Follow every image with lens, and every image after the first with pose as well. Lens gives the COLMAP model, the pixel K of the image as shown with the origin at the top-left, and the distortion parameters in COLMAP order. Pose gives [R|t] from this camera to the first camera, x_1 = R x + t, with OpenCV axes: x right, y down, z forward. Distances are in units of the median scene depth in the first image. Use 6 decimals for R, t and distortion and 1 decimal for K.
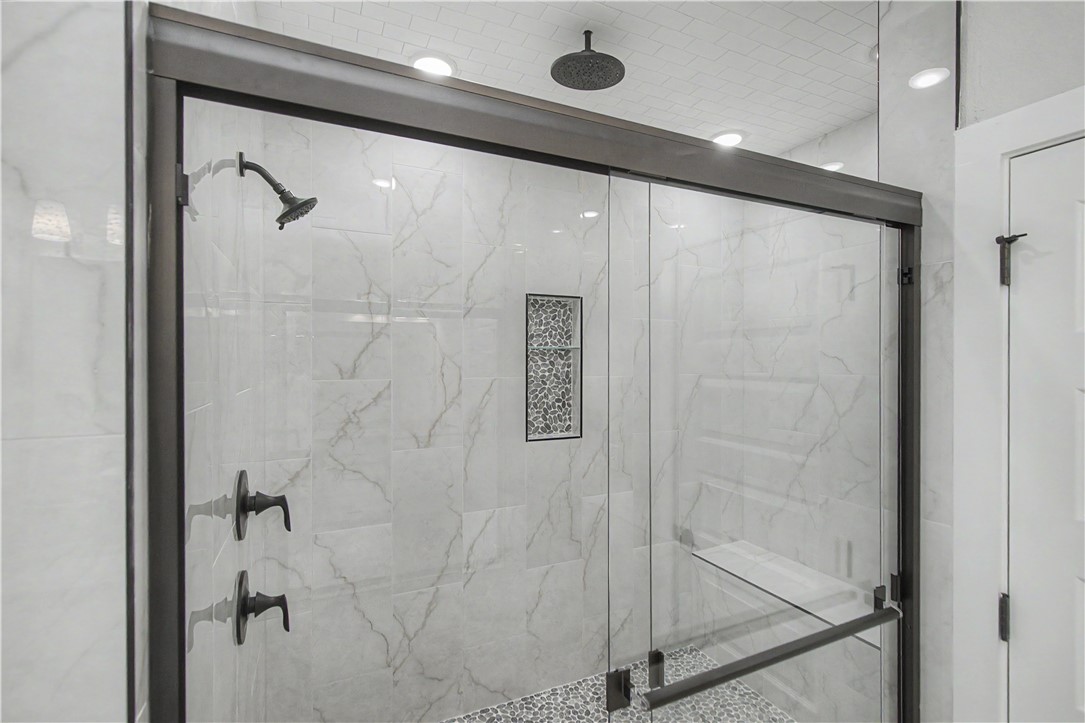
lens RADIAL K [[499.8, 0, 547.9], [0, 499.8, 359.7], [0, 0, 1]] dist [0.002774, -0.000411]
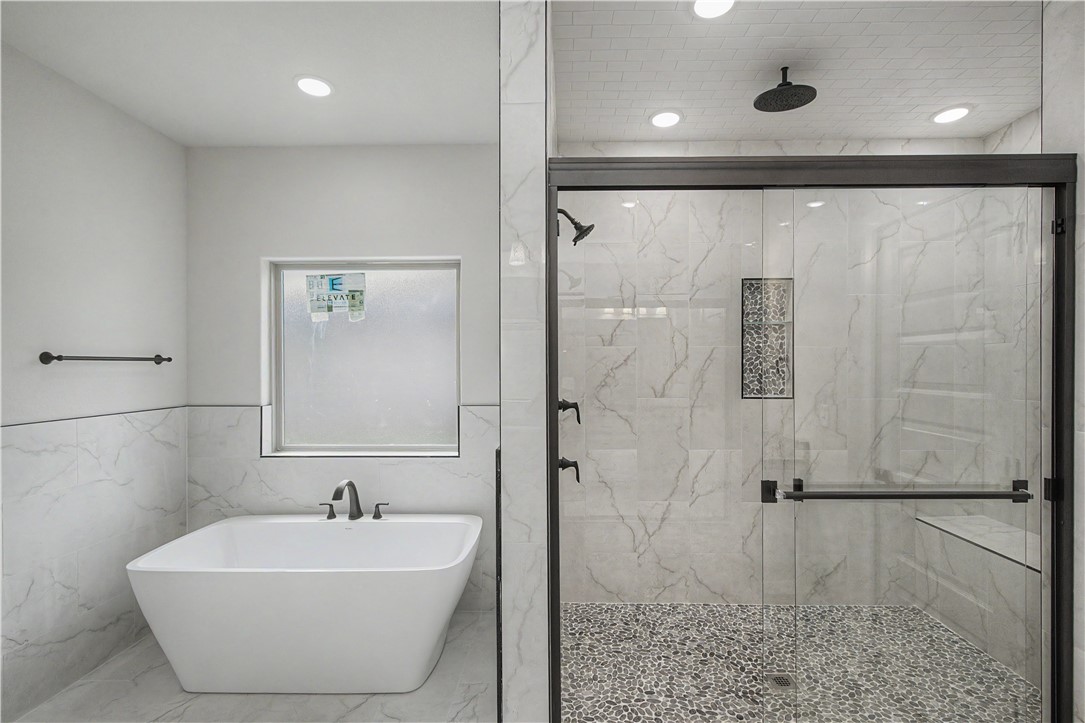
lens RADIAL K [[499.8, 0, 554.8], [0, 499.8, 371.7], [0, 0, 1]] dist [0.002774, -0.000411]
pose [[0.896898, 0.002164, -0.442233, 0.091129], [0.001441, 0.999968, 0.007816, 0.089618], [0.442236, -0.007647, 0.896866, -0.322556]]
